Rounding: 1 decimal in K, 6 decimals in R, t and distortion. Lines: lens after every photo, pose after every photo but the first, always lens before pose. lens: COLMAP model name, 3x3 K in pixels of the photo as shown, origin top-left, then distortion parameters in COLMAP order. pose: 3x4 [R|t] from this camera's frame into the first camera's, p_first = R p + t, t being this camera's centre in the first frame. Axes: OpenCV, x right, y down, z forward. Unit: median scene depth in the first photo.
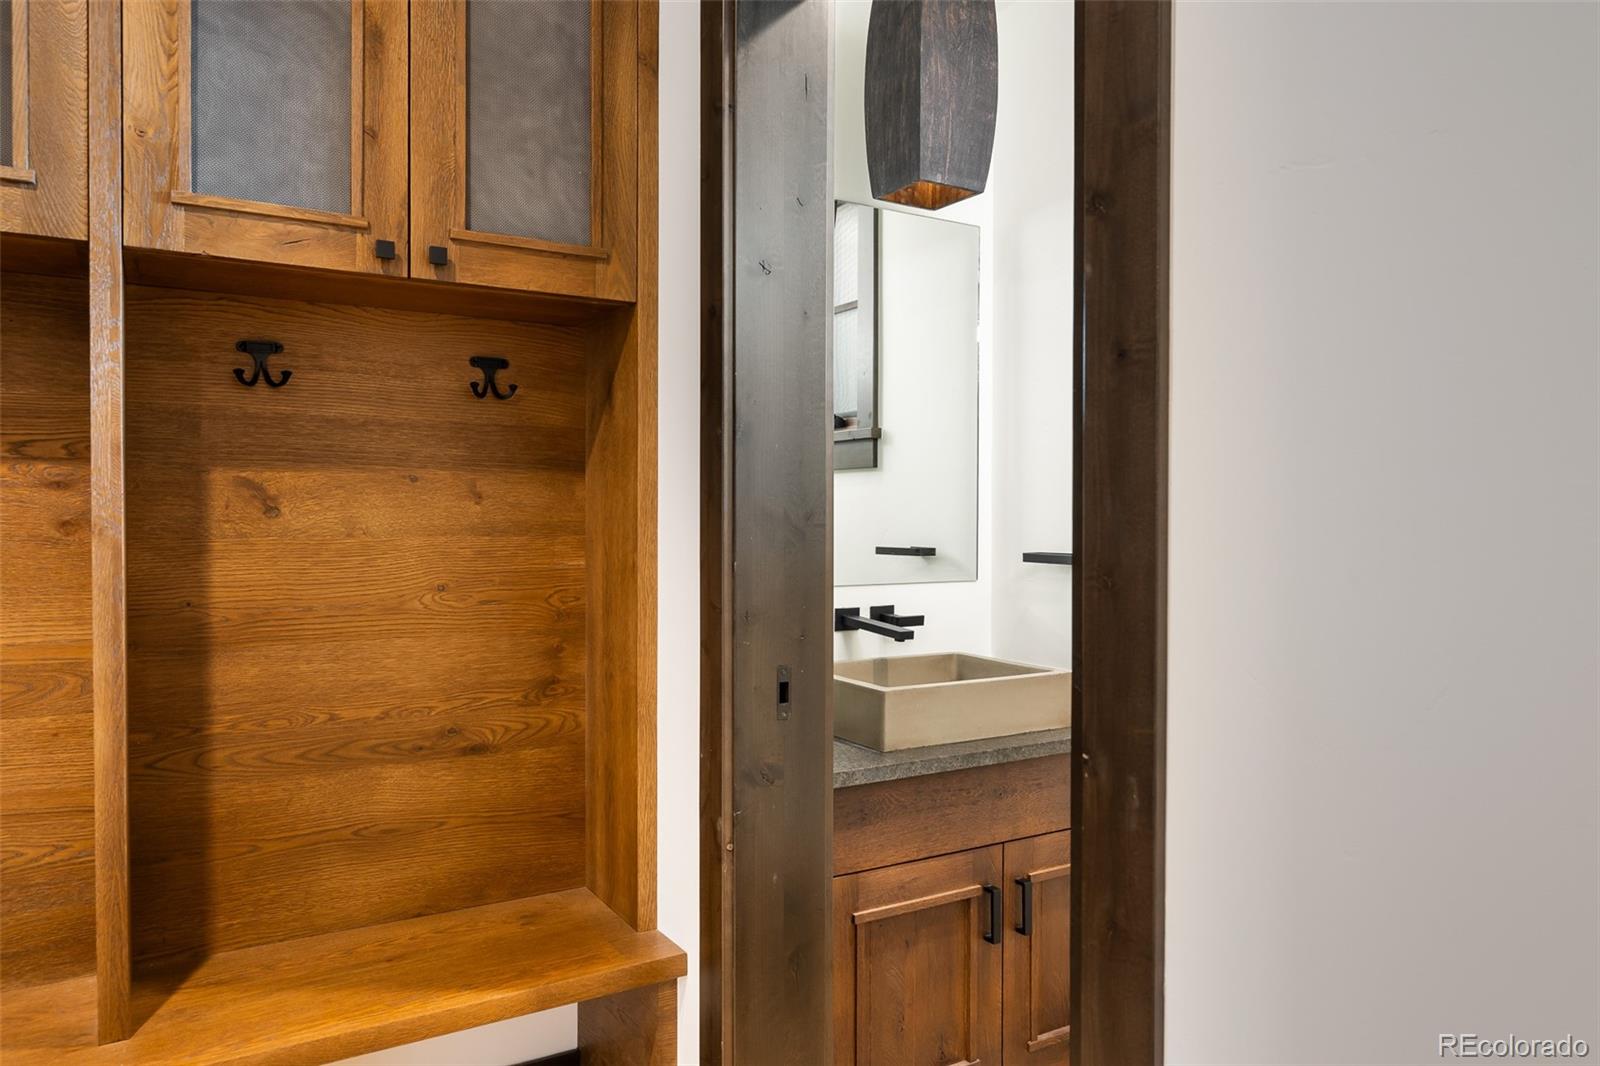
lens RADIAL K [[1014.8, 0, 800.0], [0, 1014.8, 534.7], [0, 0, 1]] dist [0.000261, 0.000115]
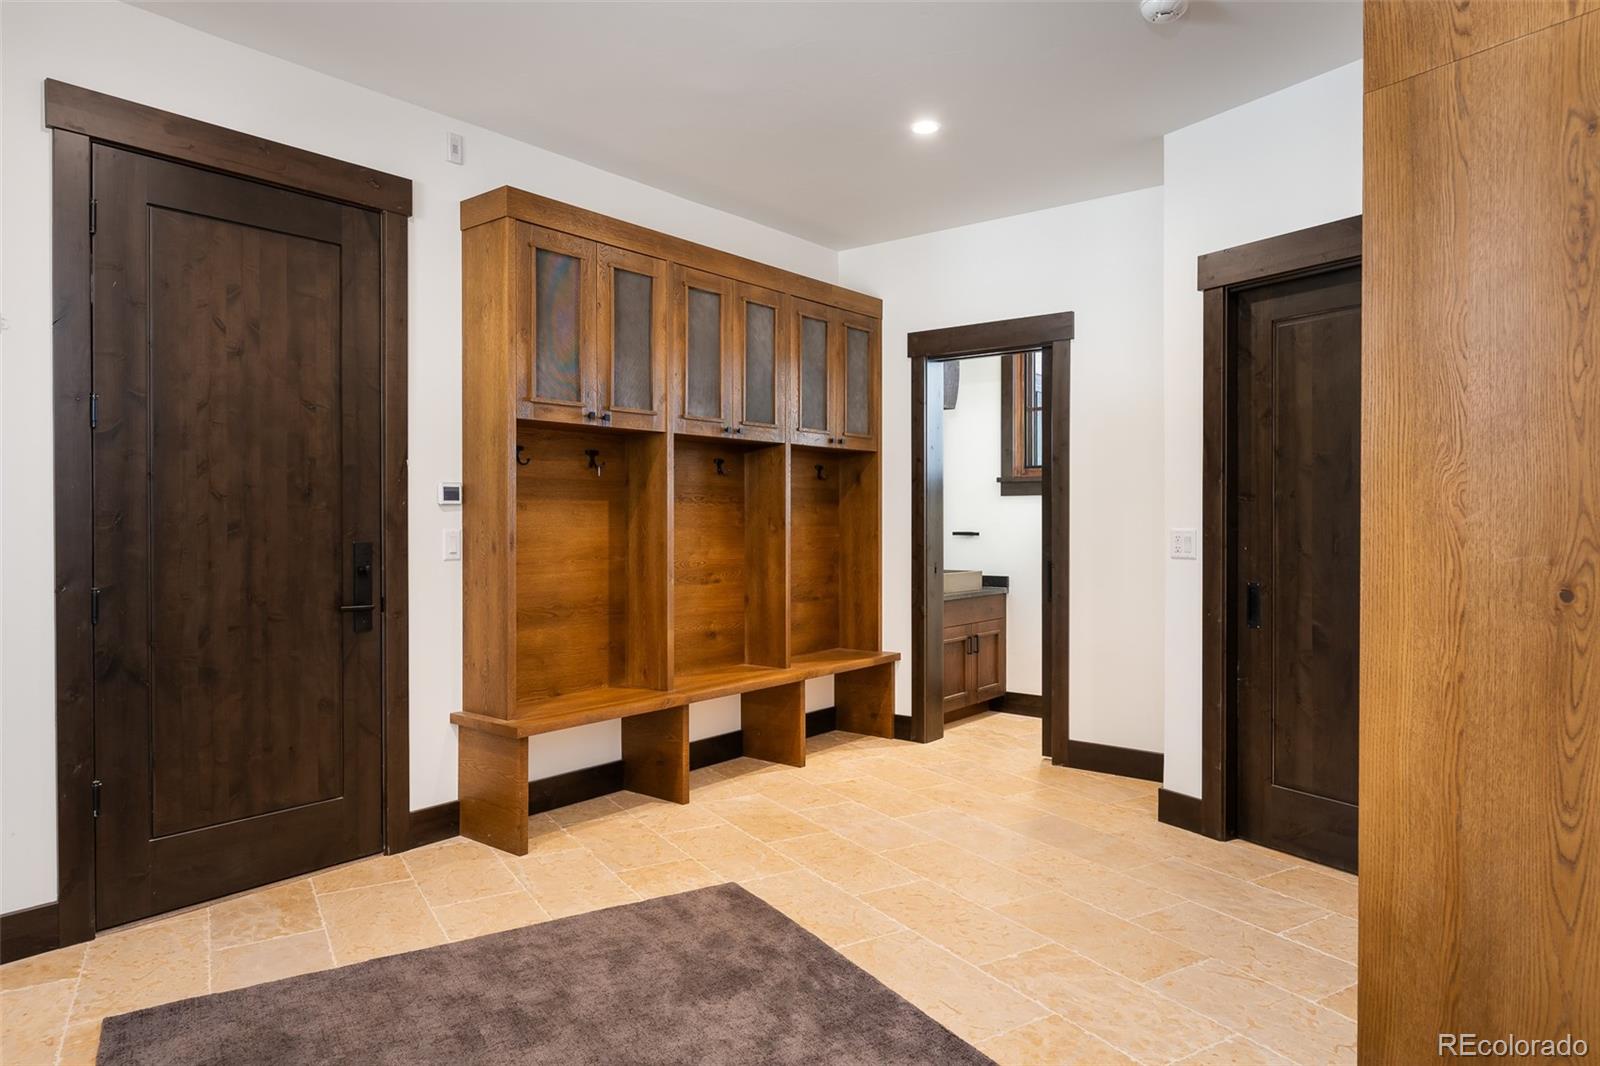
lens RADIAL K [[992.6, 0, 804.9], [0, 992.6, 537.6], [0, 0, 1]] dist [0.005052, 0.000245]
pose [[0.932095, -0.010827, 0.362053, -1.396165], [0.014374, 0.999871, -0.007105, 0.054577], [-0.361929, 0.011827, 0.932131, -1.685319]]
